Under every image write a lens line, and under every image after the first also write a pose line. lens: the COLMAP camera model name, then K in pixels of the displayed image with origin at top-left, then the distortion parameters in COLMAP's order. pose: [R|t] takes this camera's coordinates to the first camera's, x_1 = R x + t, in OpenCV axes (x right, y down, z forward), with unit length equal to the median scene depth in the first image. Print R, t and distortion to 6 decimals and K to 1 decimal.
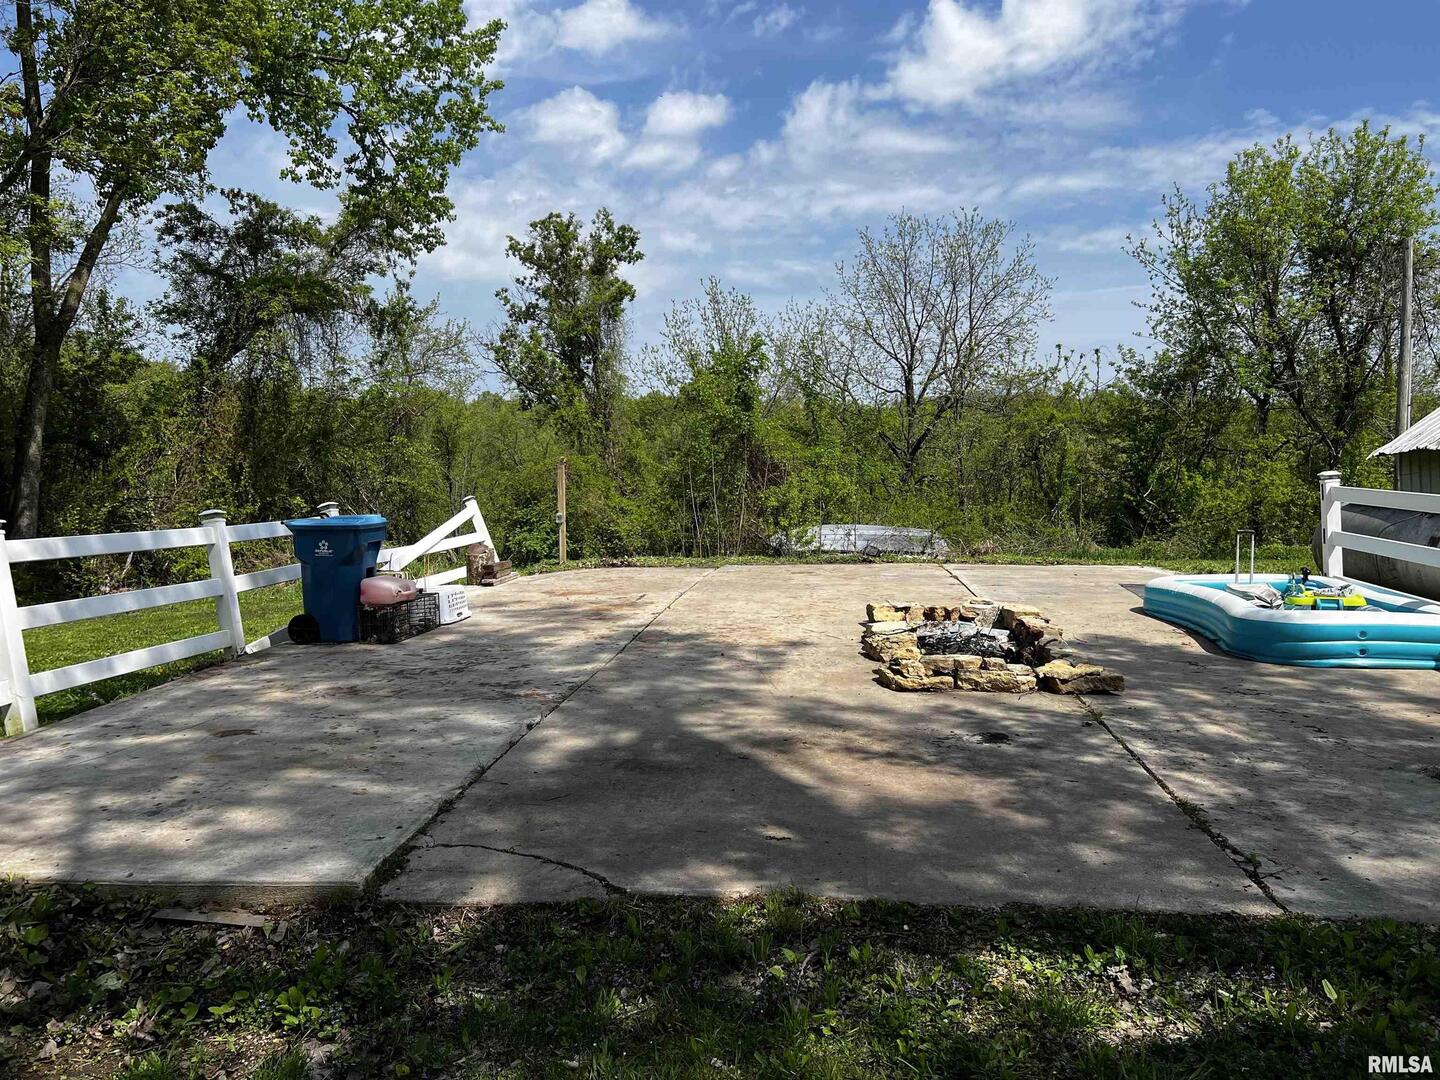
lens RADIAL K [[1093.4, 0, 711.3], [0, 1093.4, 550.9], [0, 0, 1]] dist [0.031972, -0.037463]
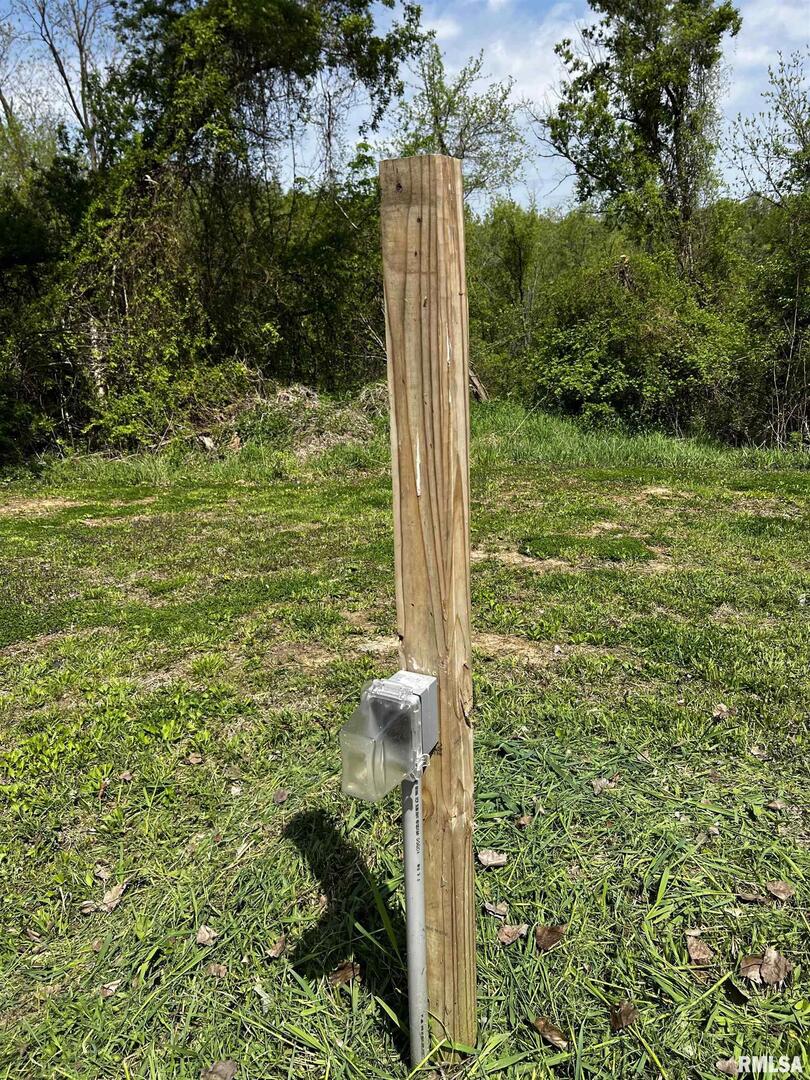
lens RADIAL K [[820.1, 0, 400.8], [0, 820.1, 549.6], [0, 0, 1]] dist [0.031972, -0.037463]
pose [[0.921827, 0.091606, -0.376622, -0.037685], [0.002112, 0.970468, 0.241219, -0.022577], [0.387597, -0.223157, 0.894410, 0.323266]]
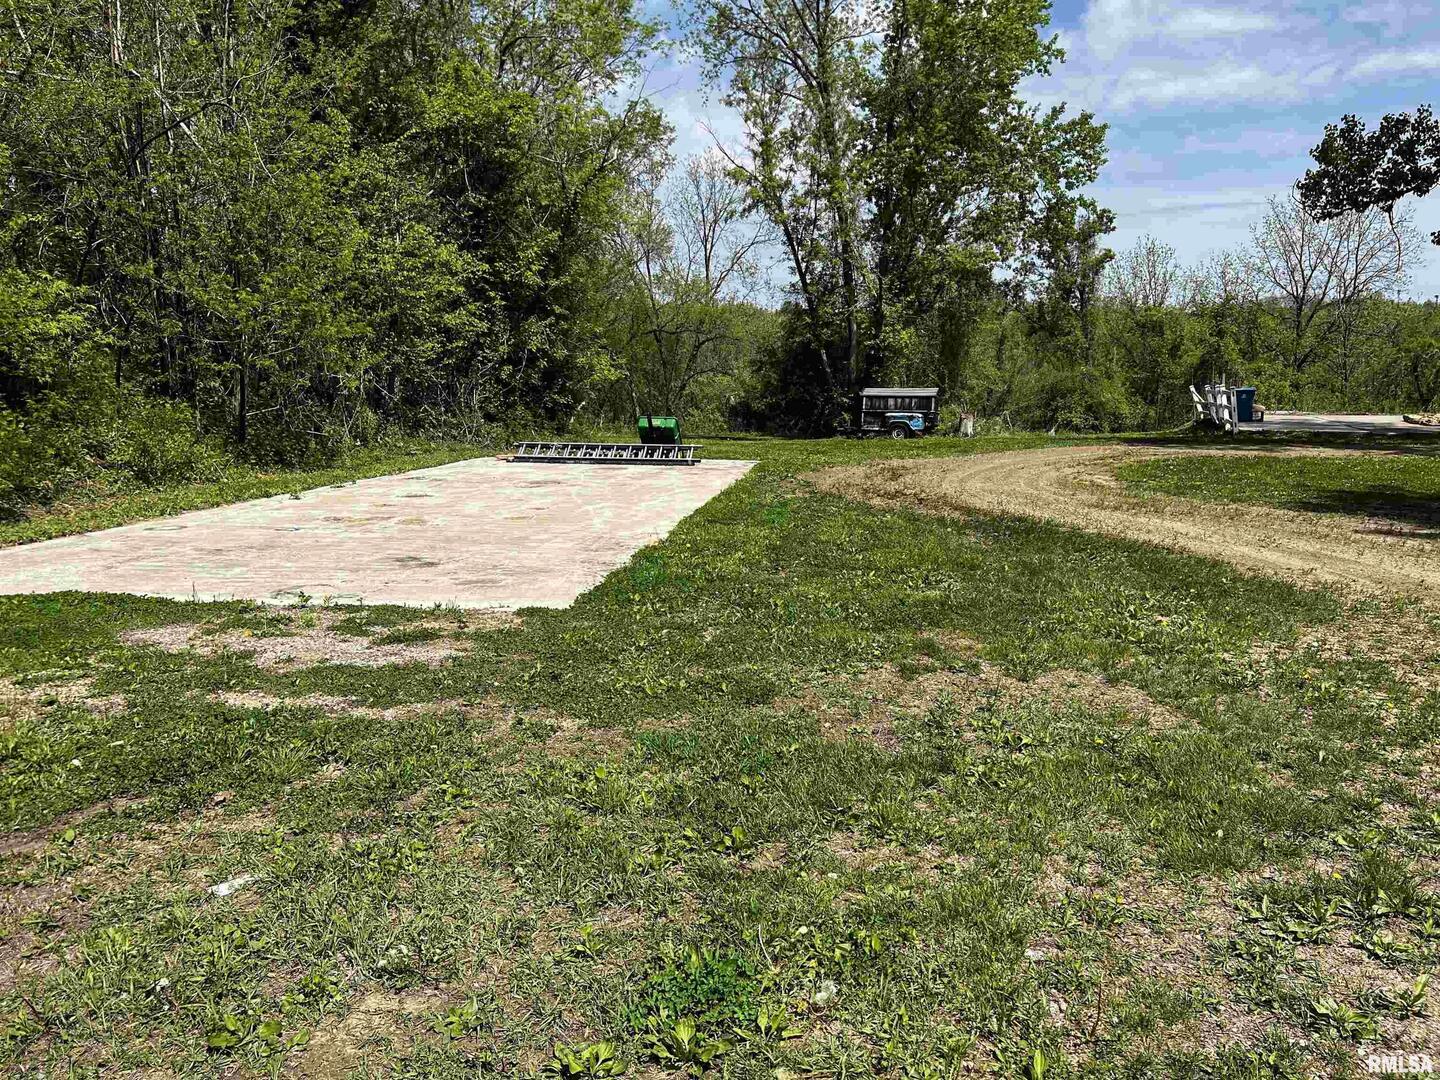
lens RADIAL K [[1093.4, 0, 722.0], [0, 1093.4, 553.1], [0, 0, 1]] dist [0.031972, -0.037463]
pose [[0.974448, 0.043124, -0.220435, -0.241106], [-0.024211, 0.995845, 0.087792, 0.047840], [0.223305, -0.080212, 0.971443, -0.601989]]
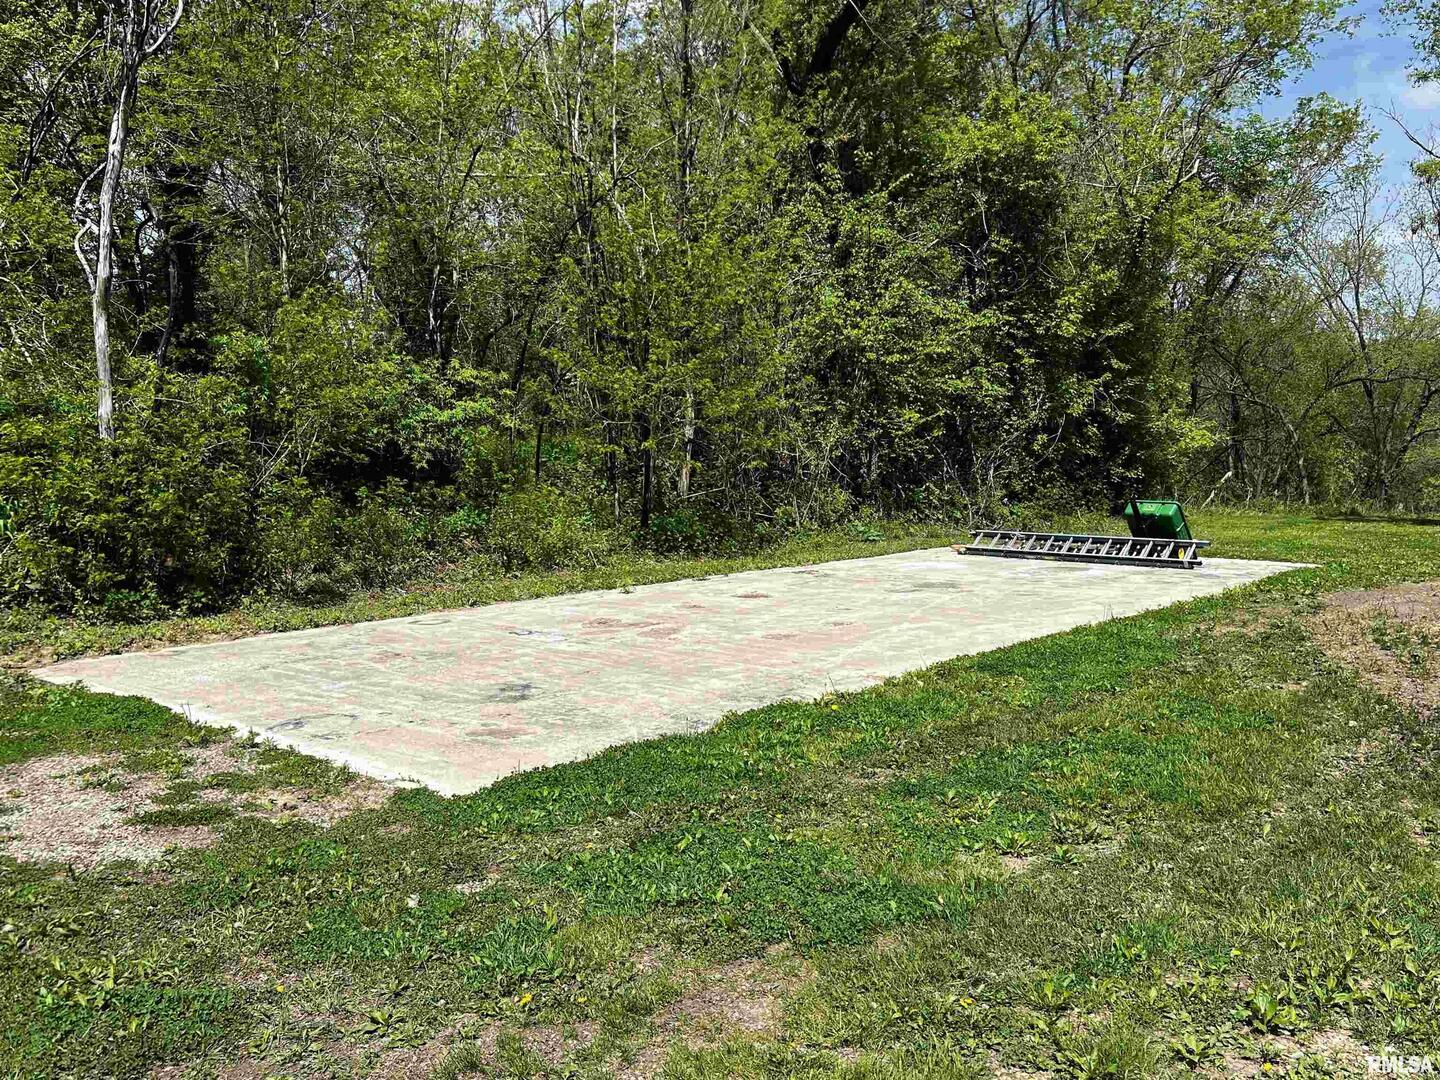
lens RADIAL K [[1206.0, 0, 723.1], [0, 1206.0, 528.8], [0, 0, 1]] dist [0.046837, -0.029457]
pose [[0.686517, 0.044553, -0.725748, -0.187247], [-0.042808, 0.998866, 0.020825, 0.038468], [0.725853, 0.016771, 0.687646, -0.517811]]
